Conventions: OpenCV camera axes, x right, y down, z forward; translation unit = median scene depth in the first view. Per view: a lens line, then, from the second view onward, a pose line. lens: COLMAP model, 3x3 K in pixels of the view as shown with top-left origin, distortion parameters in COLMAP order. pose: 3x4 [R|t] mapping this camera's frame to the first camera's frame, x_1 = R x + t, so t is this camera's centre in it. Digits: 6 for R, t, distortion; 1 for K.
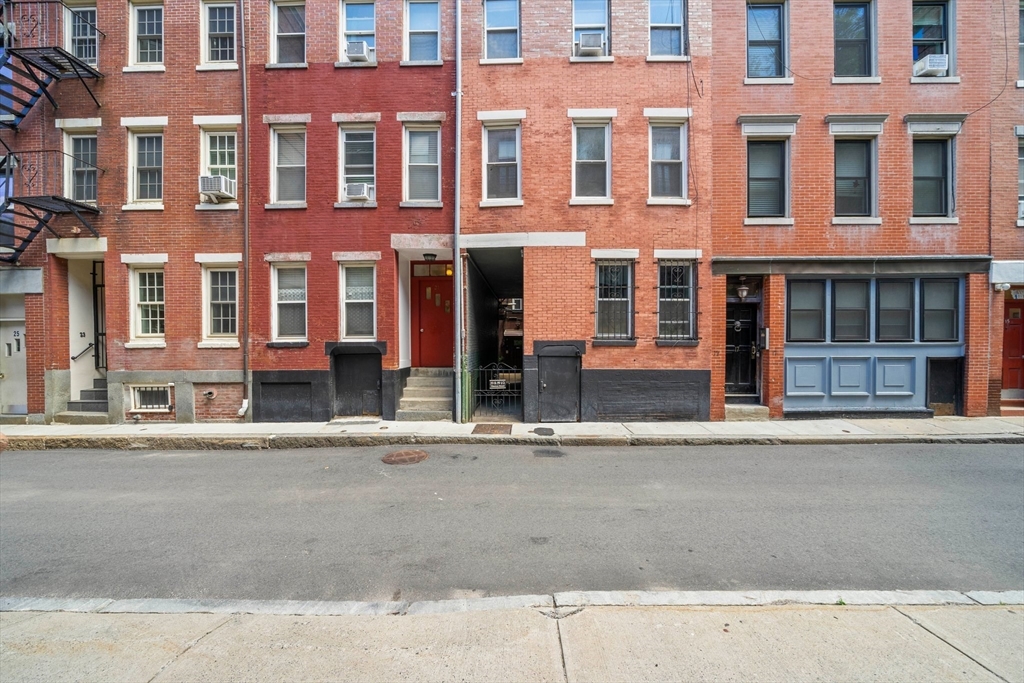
lens RADIAL K [[353.5, 0, 528.4], [0, 353.5, 340.9], [0, 0, 1]] dist [-0.006350, 0.000485]
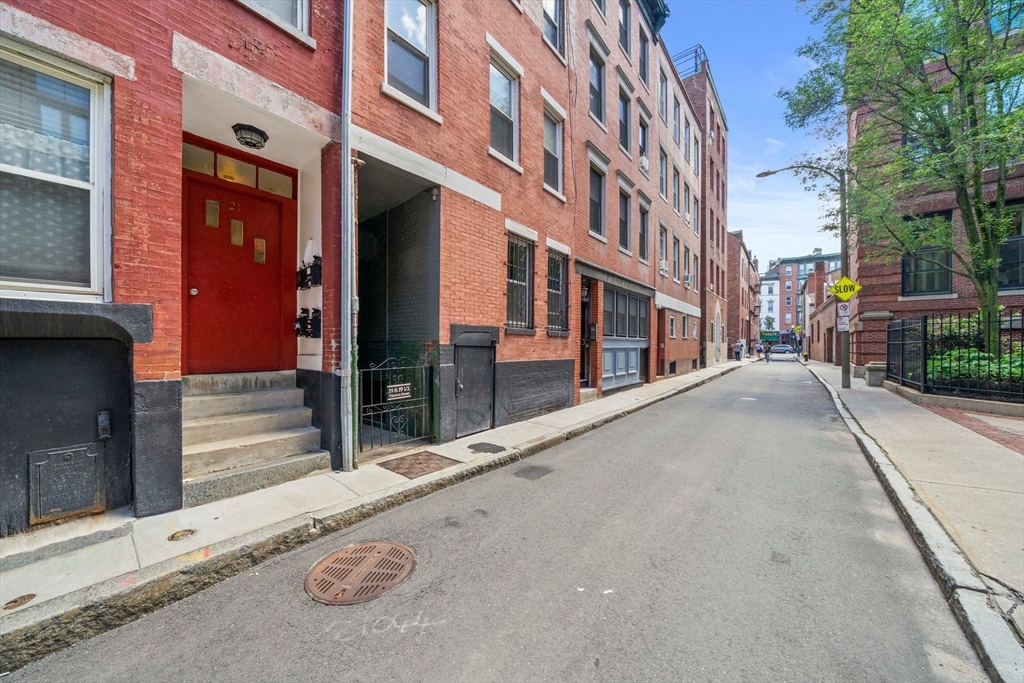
lens RADIAL K [[353.5, 0, 512.2], [0, 353.5, 345.7], [0, 0, 1]] dist [-0.006350, 0.000485]
pose [[0.621732, 0.004199, 0.783219, -0.459491], [-0.001460, 0.999990, -0.004202, 0.045061], [-0.783229, 0.001469, 0.621732, 0.469083]]
